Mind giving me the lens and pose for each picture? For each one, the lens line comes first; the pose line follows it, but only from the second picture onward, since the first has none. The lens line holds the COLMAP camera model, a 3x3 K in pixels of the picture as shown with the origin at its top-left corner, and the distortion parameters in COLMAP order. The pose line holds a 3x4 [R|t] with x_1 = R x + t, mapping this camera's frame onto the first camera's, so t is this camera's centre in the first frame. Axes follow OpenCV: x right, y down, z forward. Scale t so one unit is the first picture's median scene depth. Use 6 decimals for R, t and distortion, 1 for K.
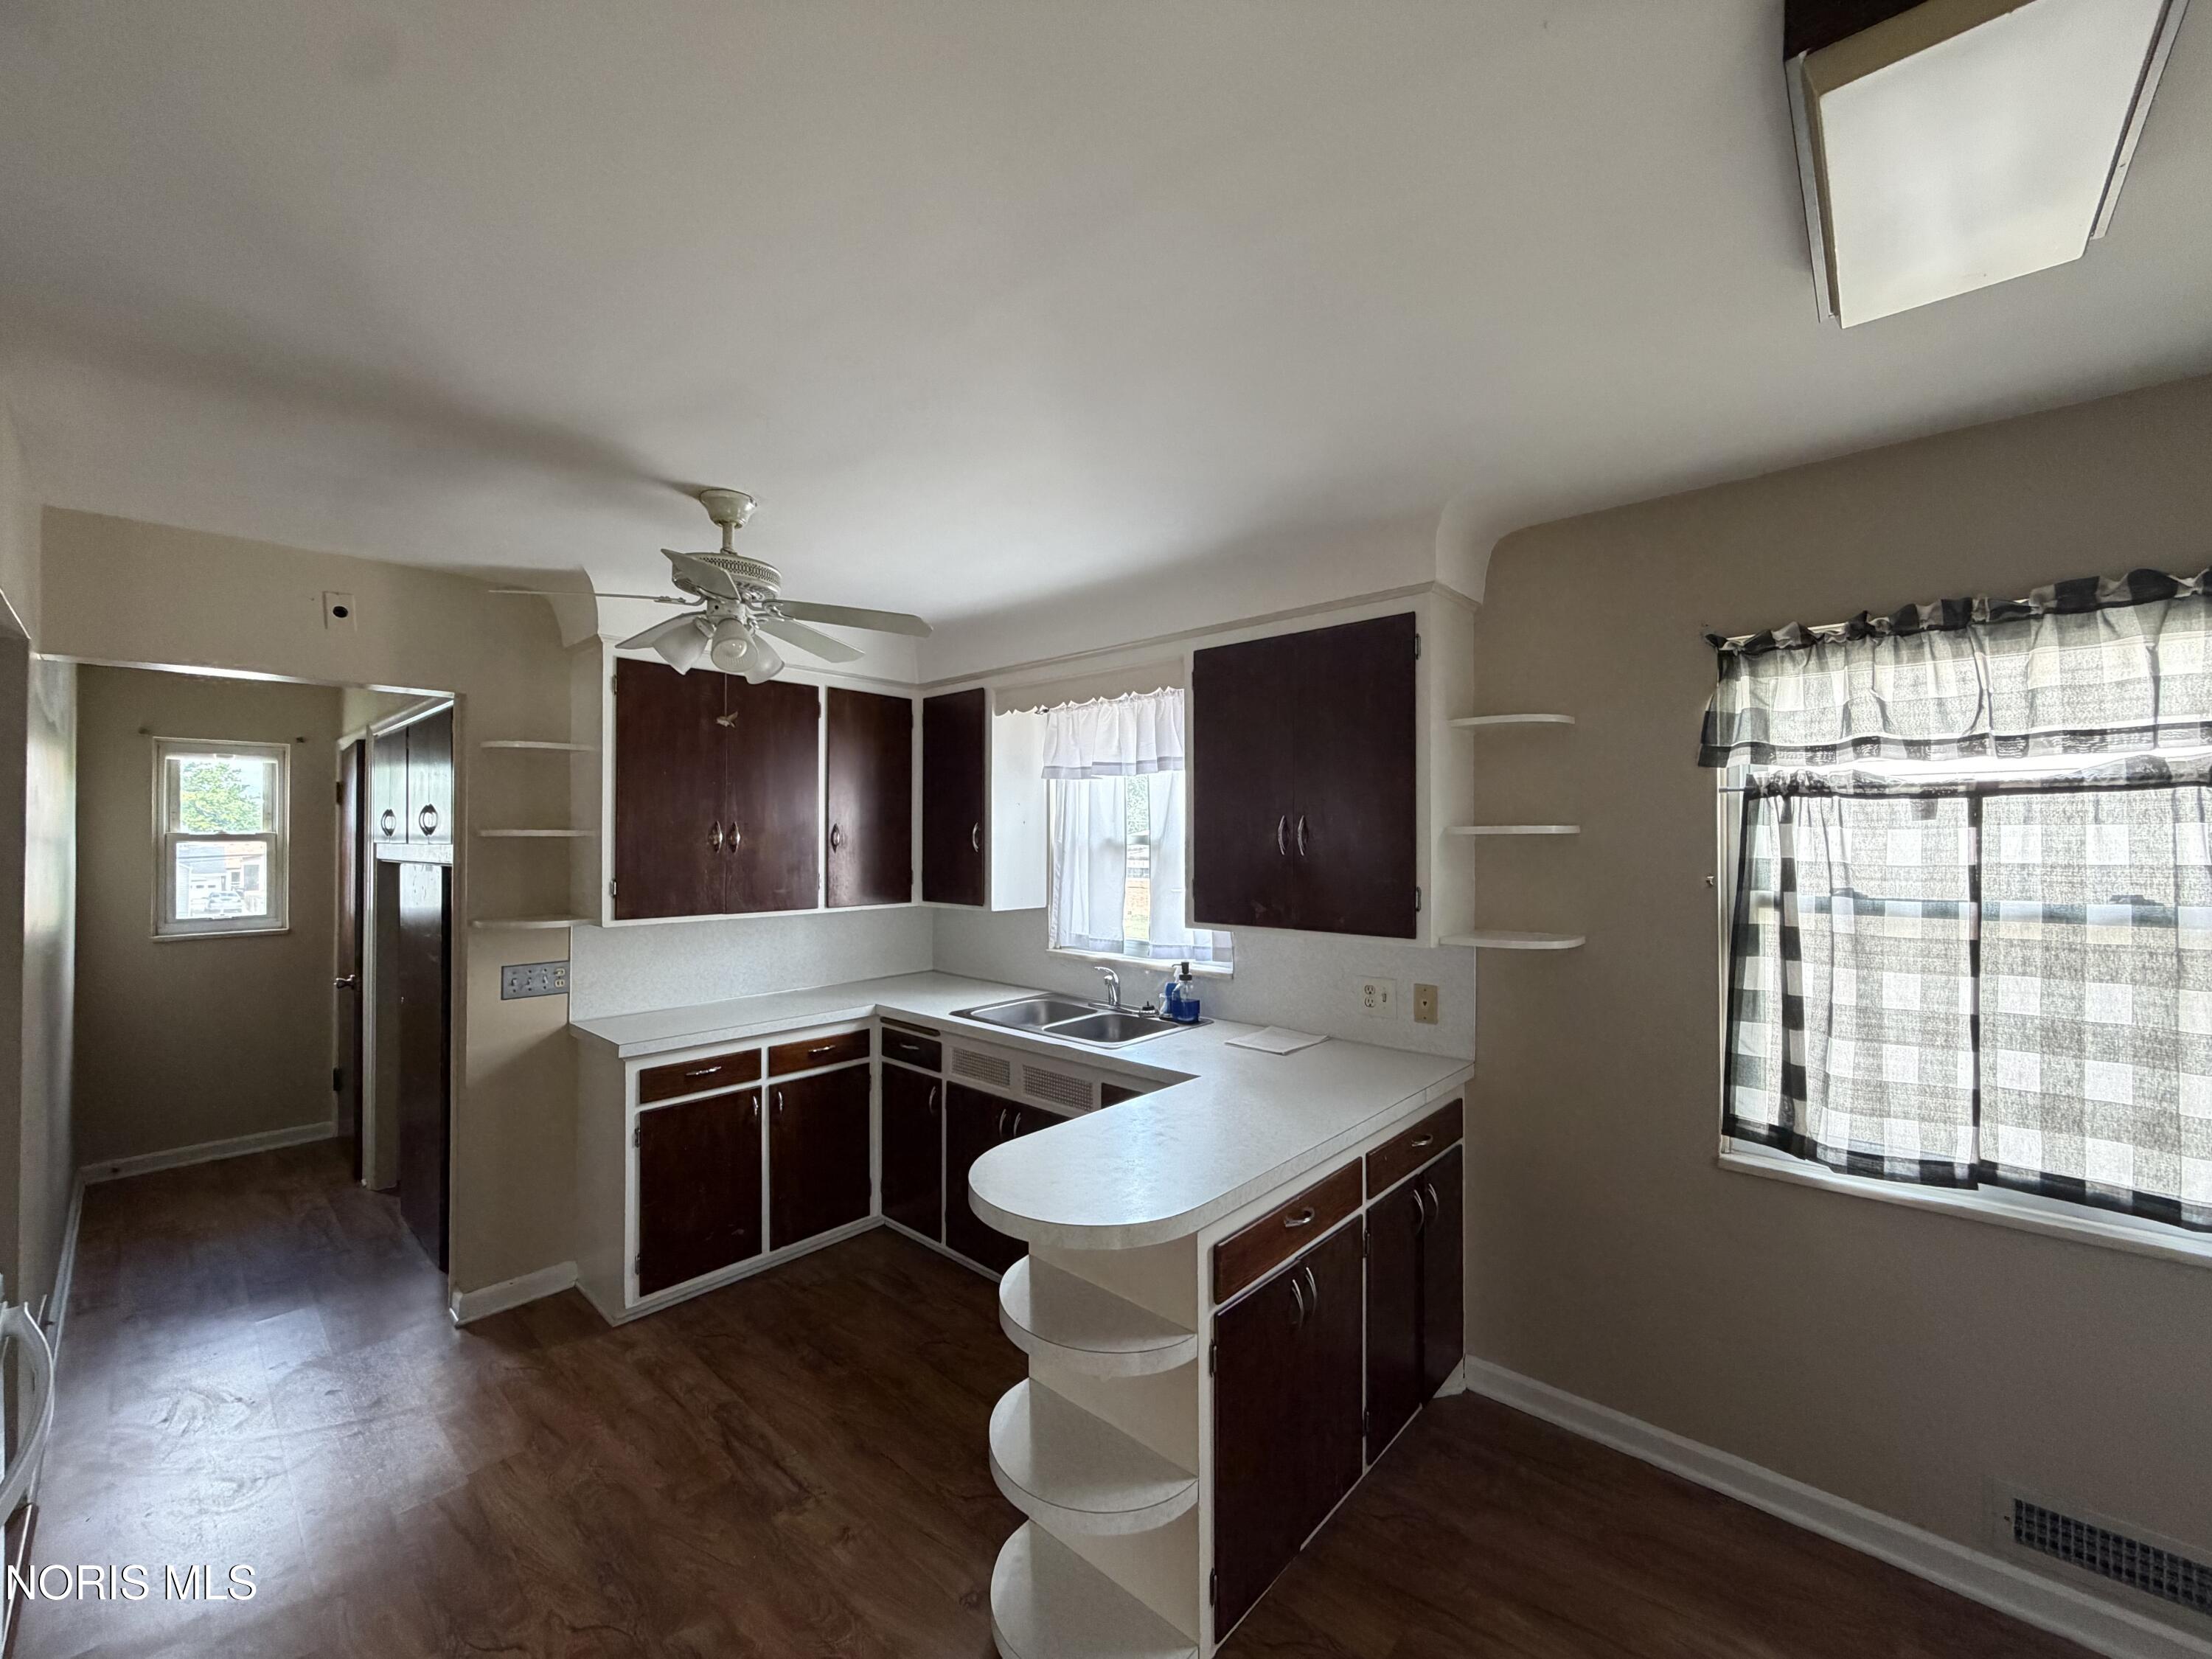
lens RADIAL K [[879.0, 0, 1098.4], [0, 879.0, 833.5], [0, 0, 1]] dist [-0.000745, 0.000088]
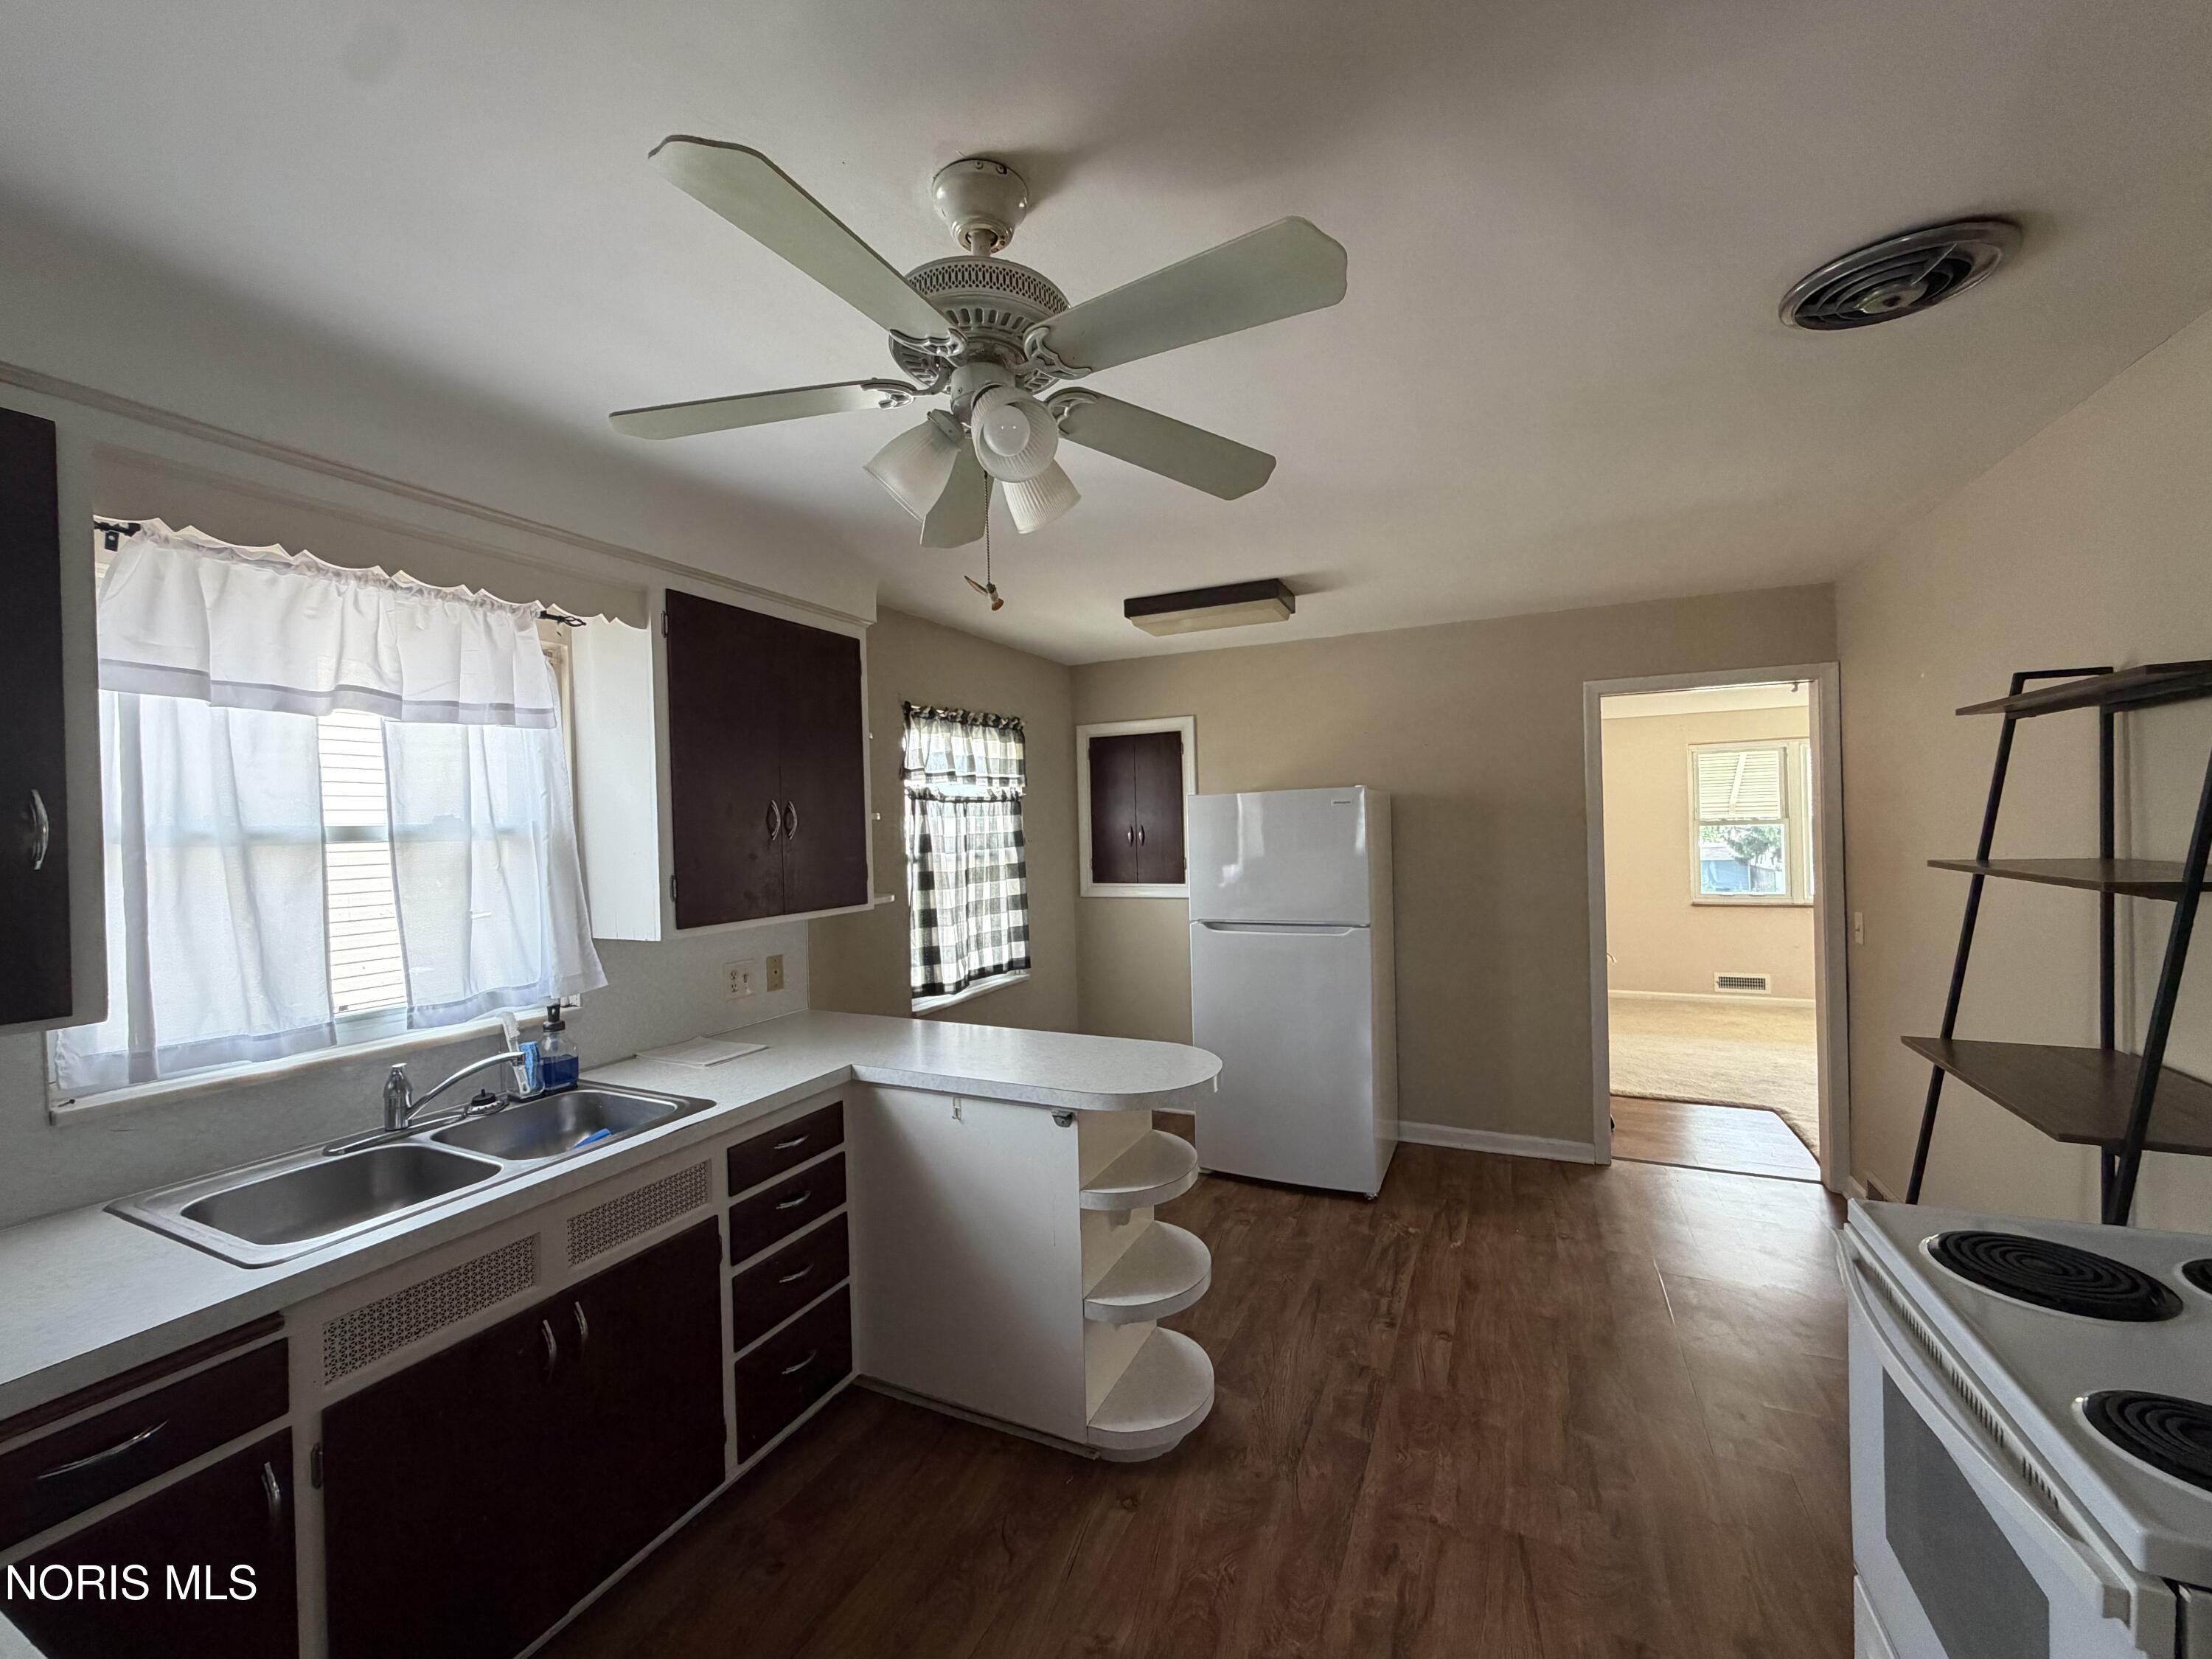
lens RADIAL K [[879.0, 0, 1097.8], [0, 879.0, 833.5], [0, 0, 1]] dist [-0.000745, 0.000088]
pose [[-0.289945, -0.003197, 0.957038, -1.020652], [0.017392, 0.999812, 0.008609, 0.017525], [-0.956885, 0.019141, -0.289835, 1.155405]]
